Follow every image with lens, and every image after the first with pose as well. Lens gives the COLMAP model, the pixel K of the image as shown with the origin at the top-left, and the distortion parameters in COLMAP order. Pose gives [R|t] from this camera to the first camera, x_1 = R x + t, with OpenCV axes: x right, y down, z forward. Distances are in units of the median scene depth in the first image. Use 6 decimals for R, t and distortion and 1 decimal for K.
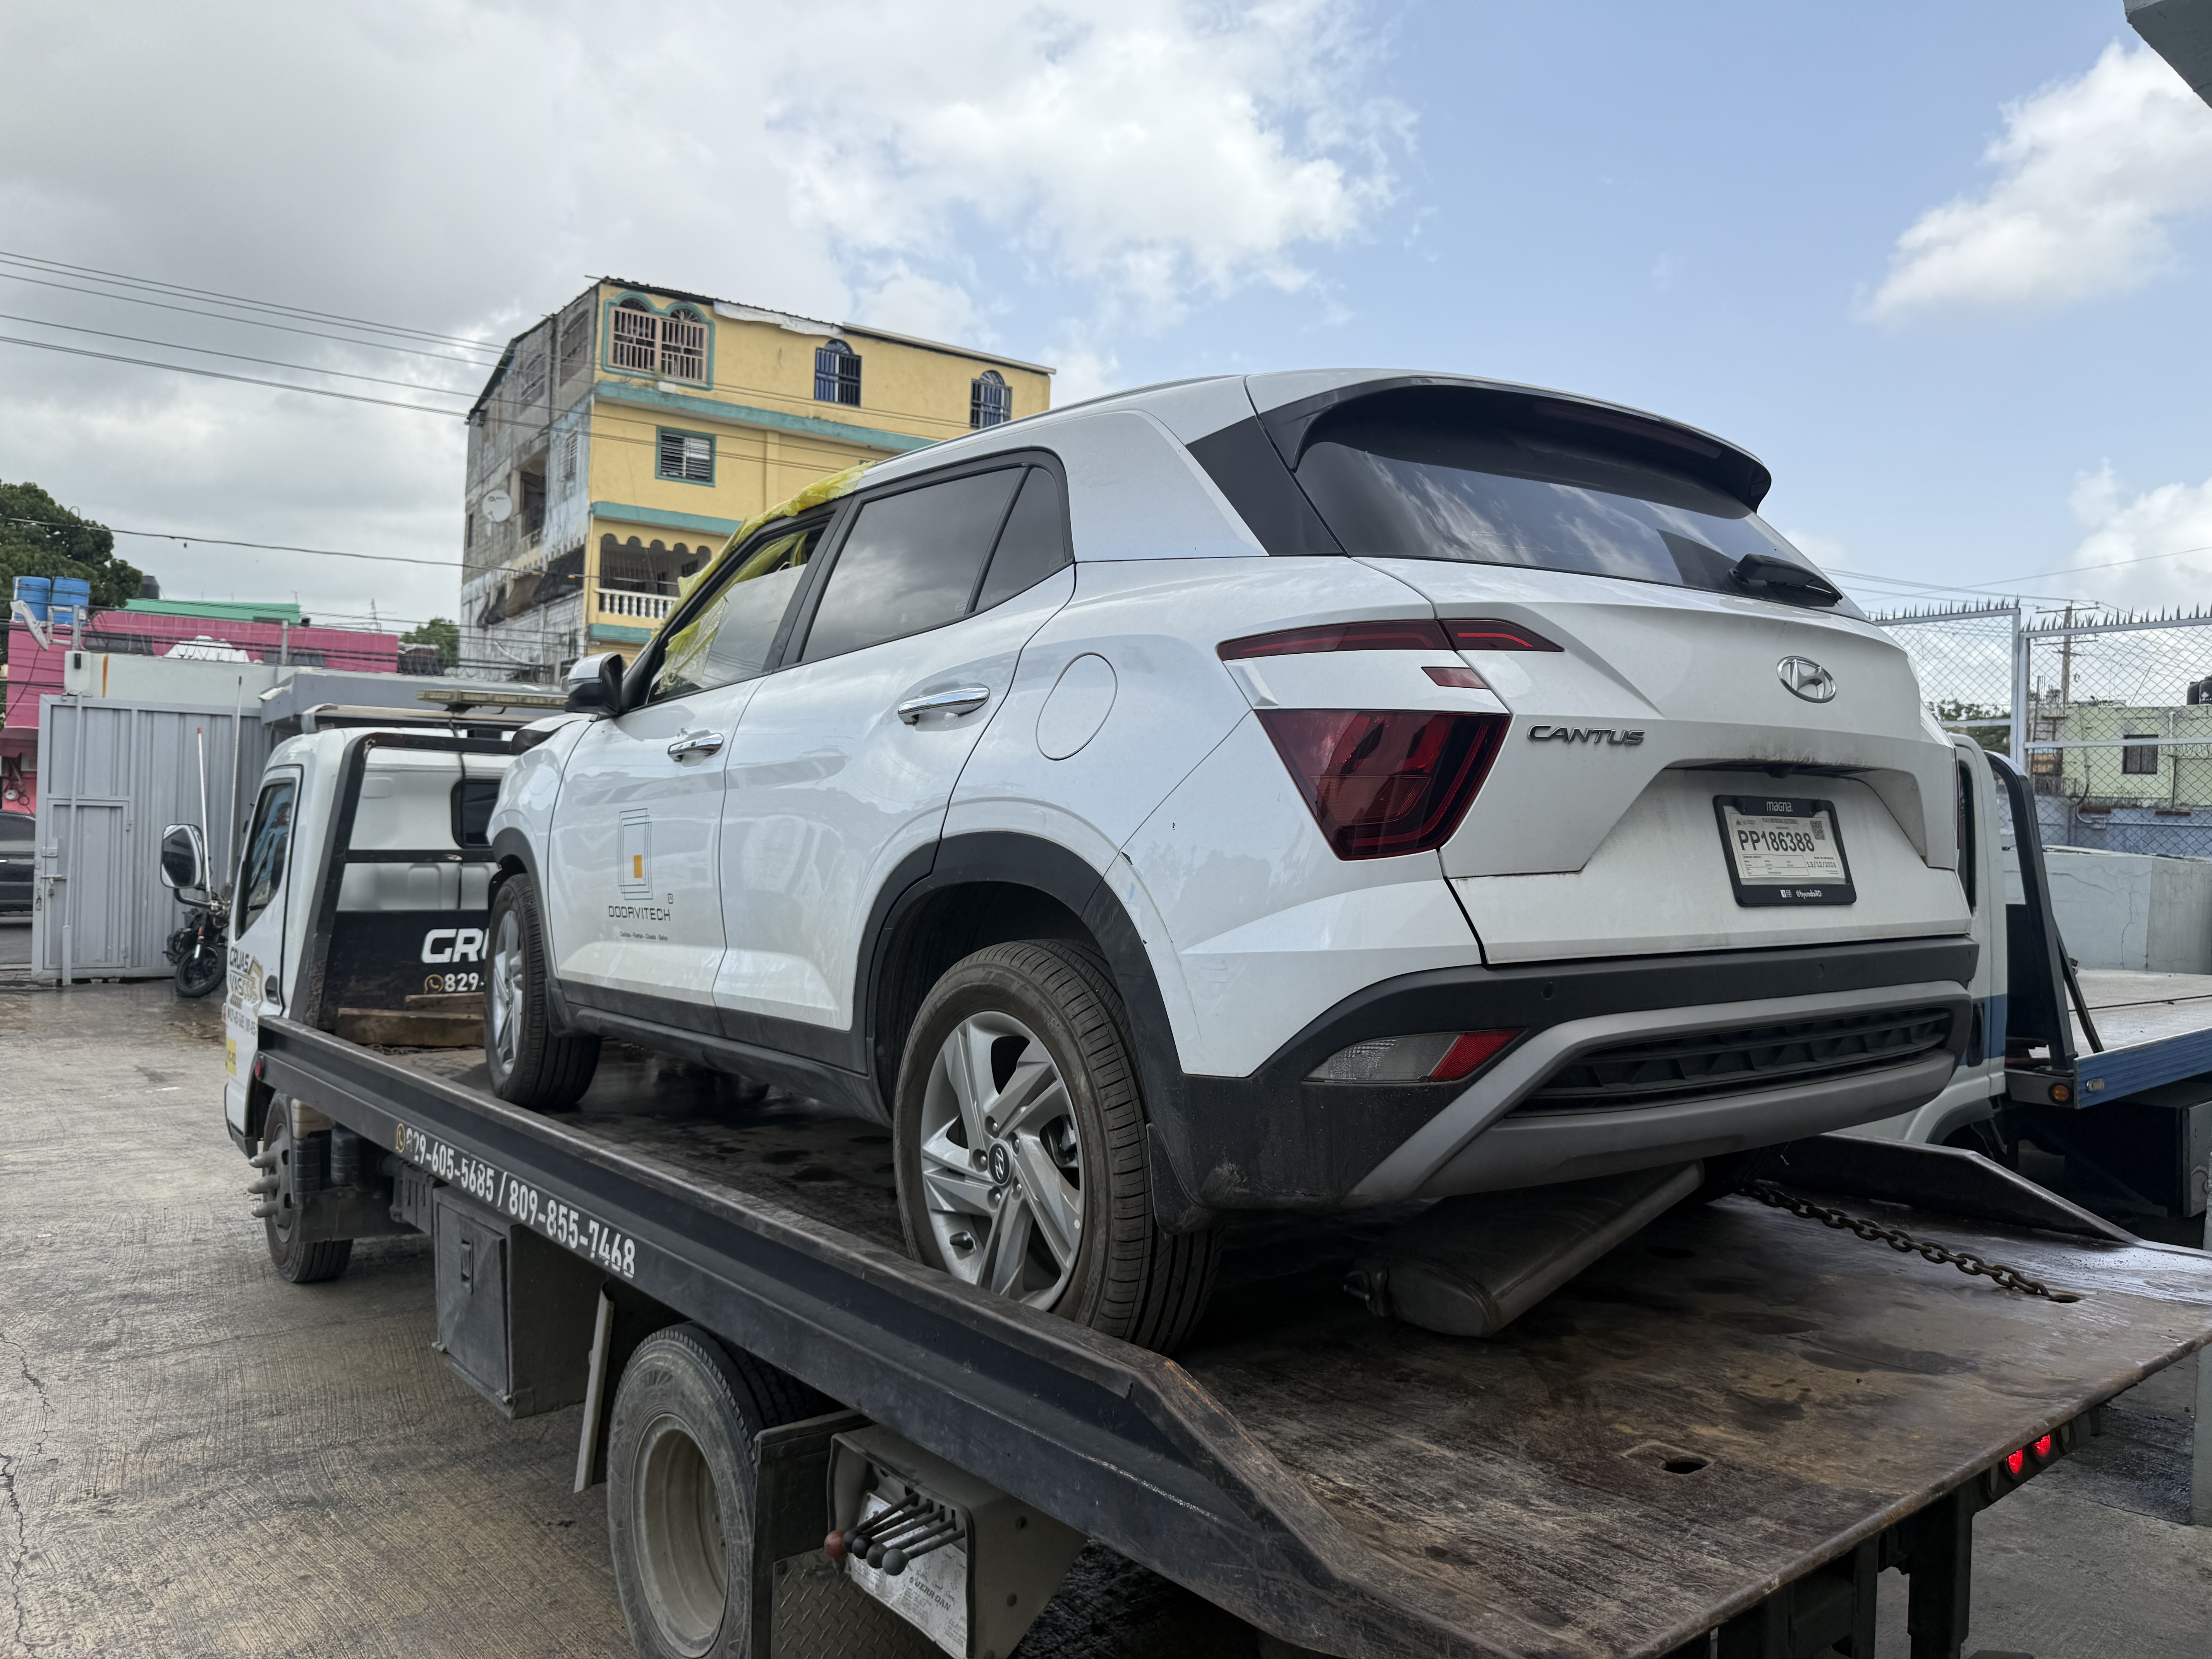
lens RADIAL K [[1615.5, 0, 1106.0], [0, 1615.5, 829.5], [0, 0, 1]] dist [-0.008412, -0.005904]
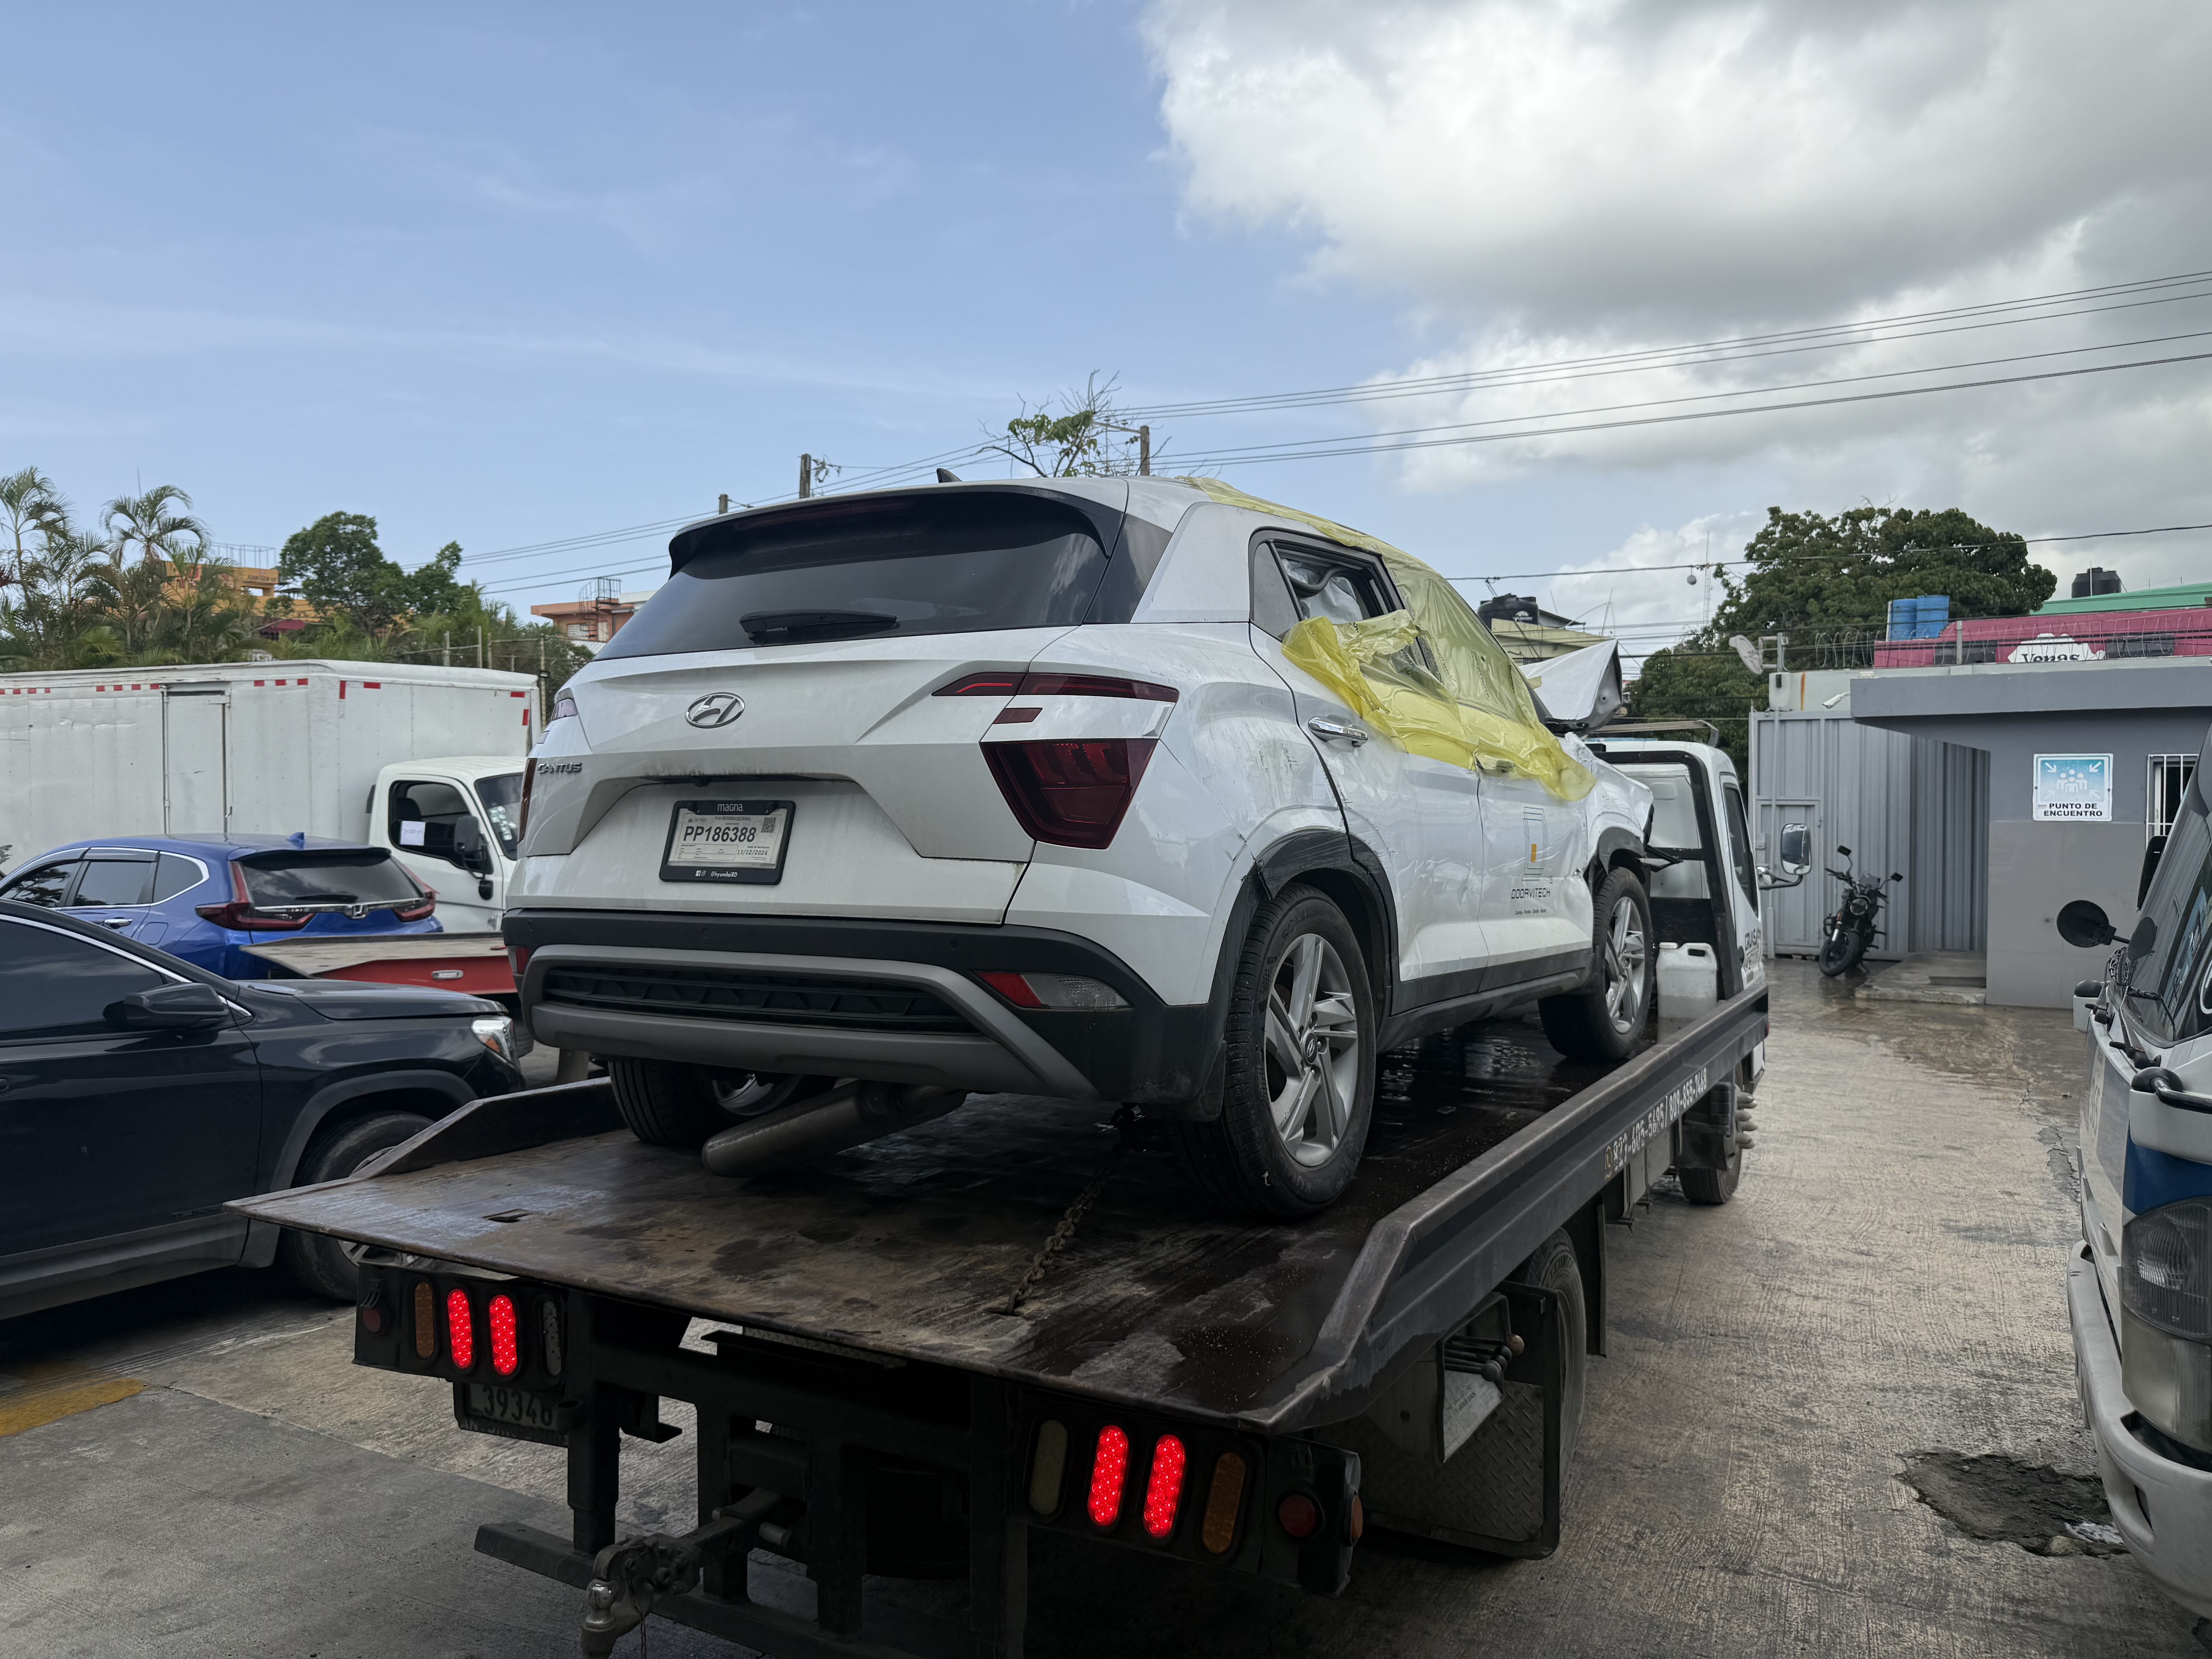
lens RADIAL K [[1615.5, 0, 1106.0], [0, 1615.5, 829.5], [0, 0, 1]] dist [-0.008412, -0.005904]
pose [[0.348836, -0.006630, -0.937160, 1.680637], [0.010009, 0.999944, -0.003348, 0.010846], [0.937130, -0.008212, 0.348883, 0.805721]]
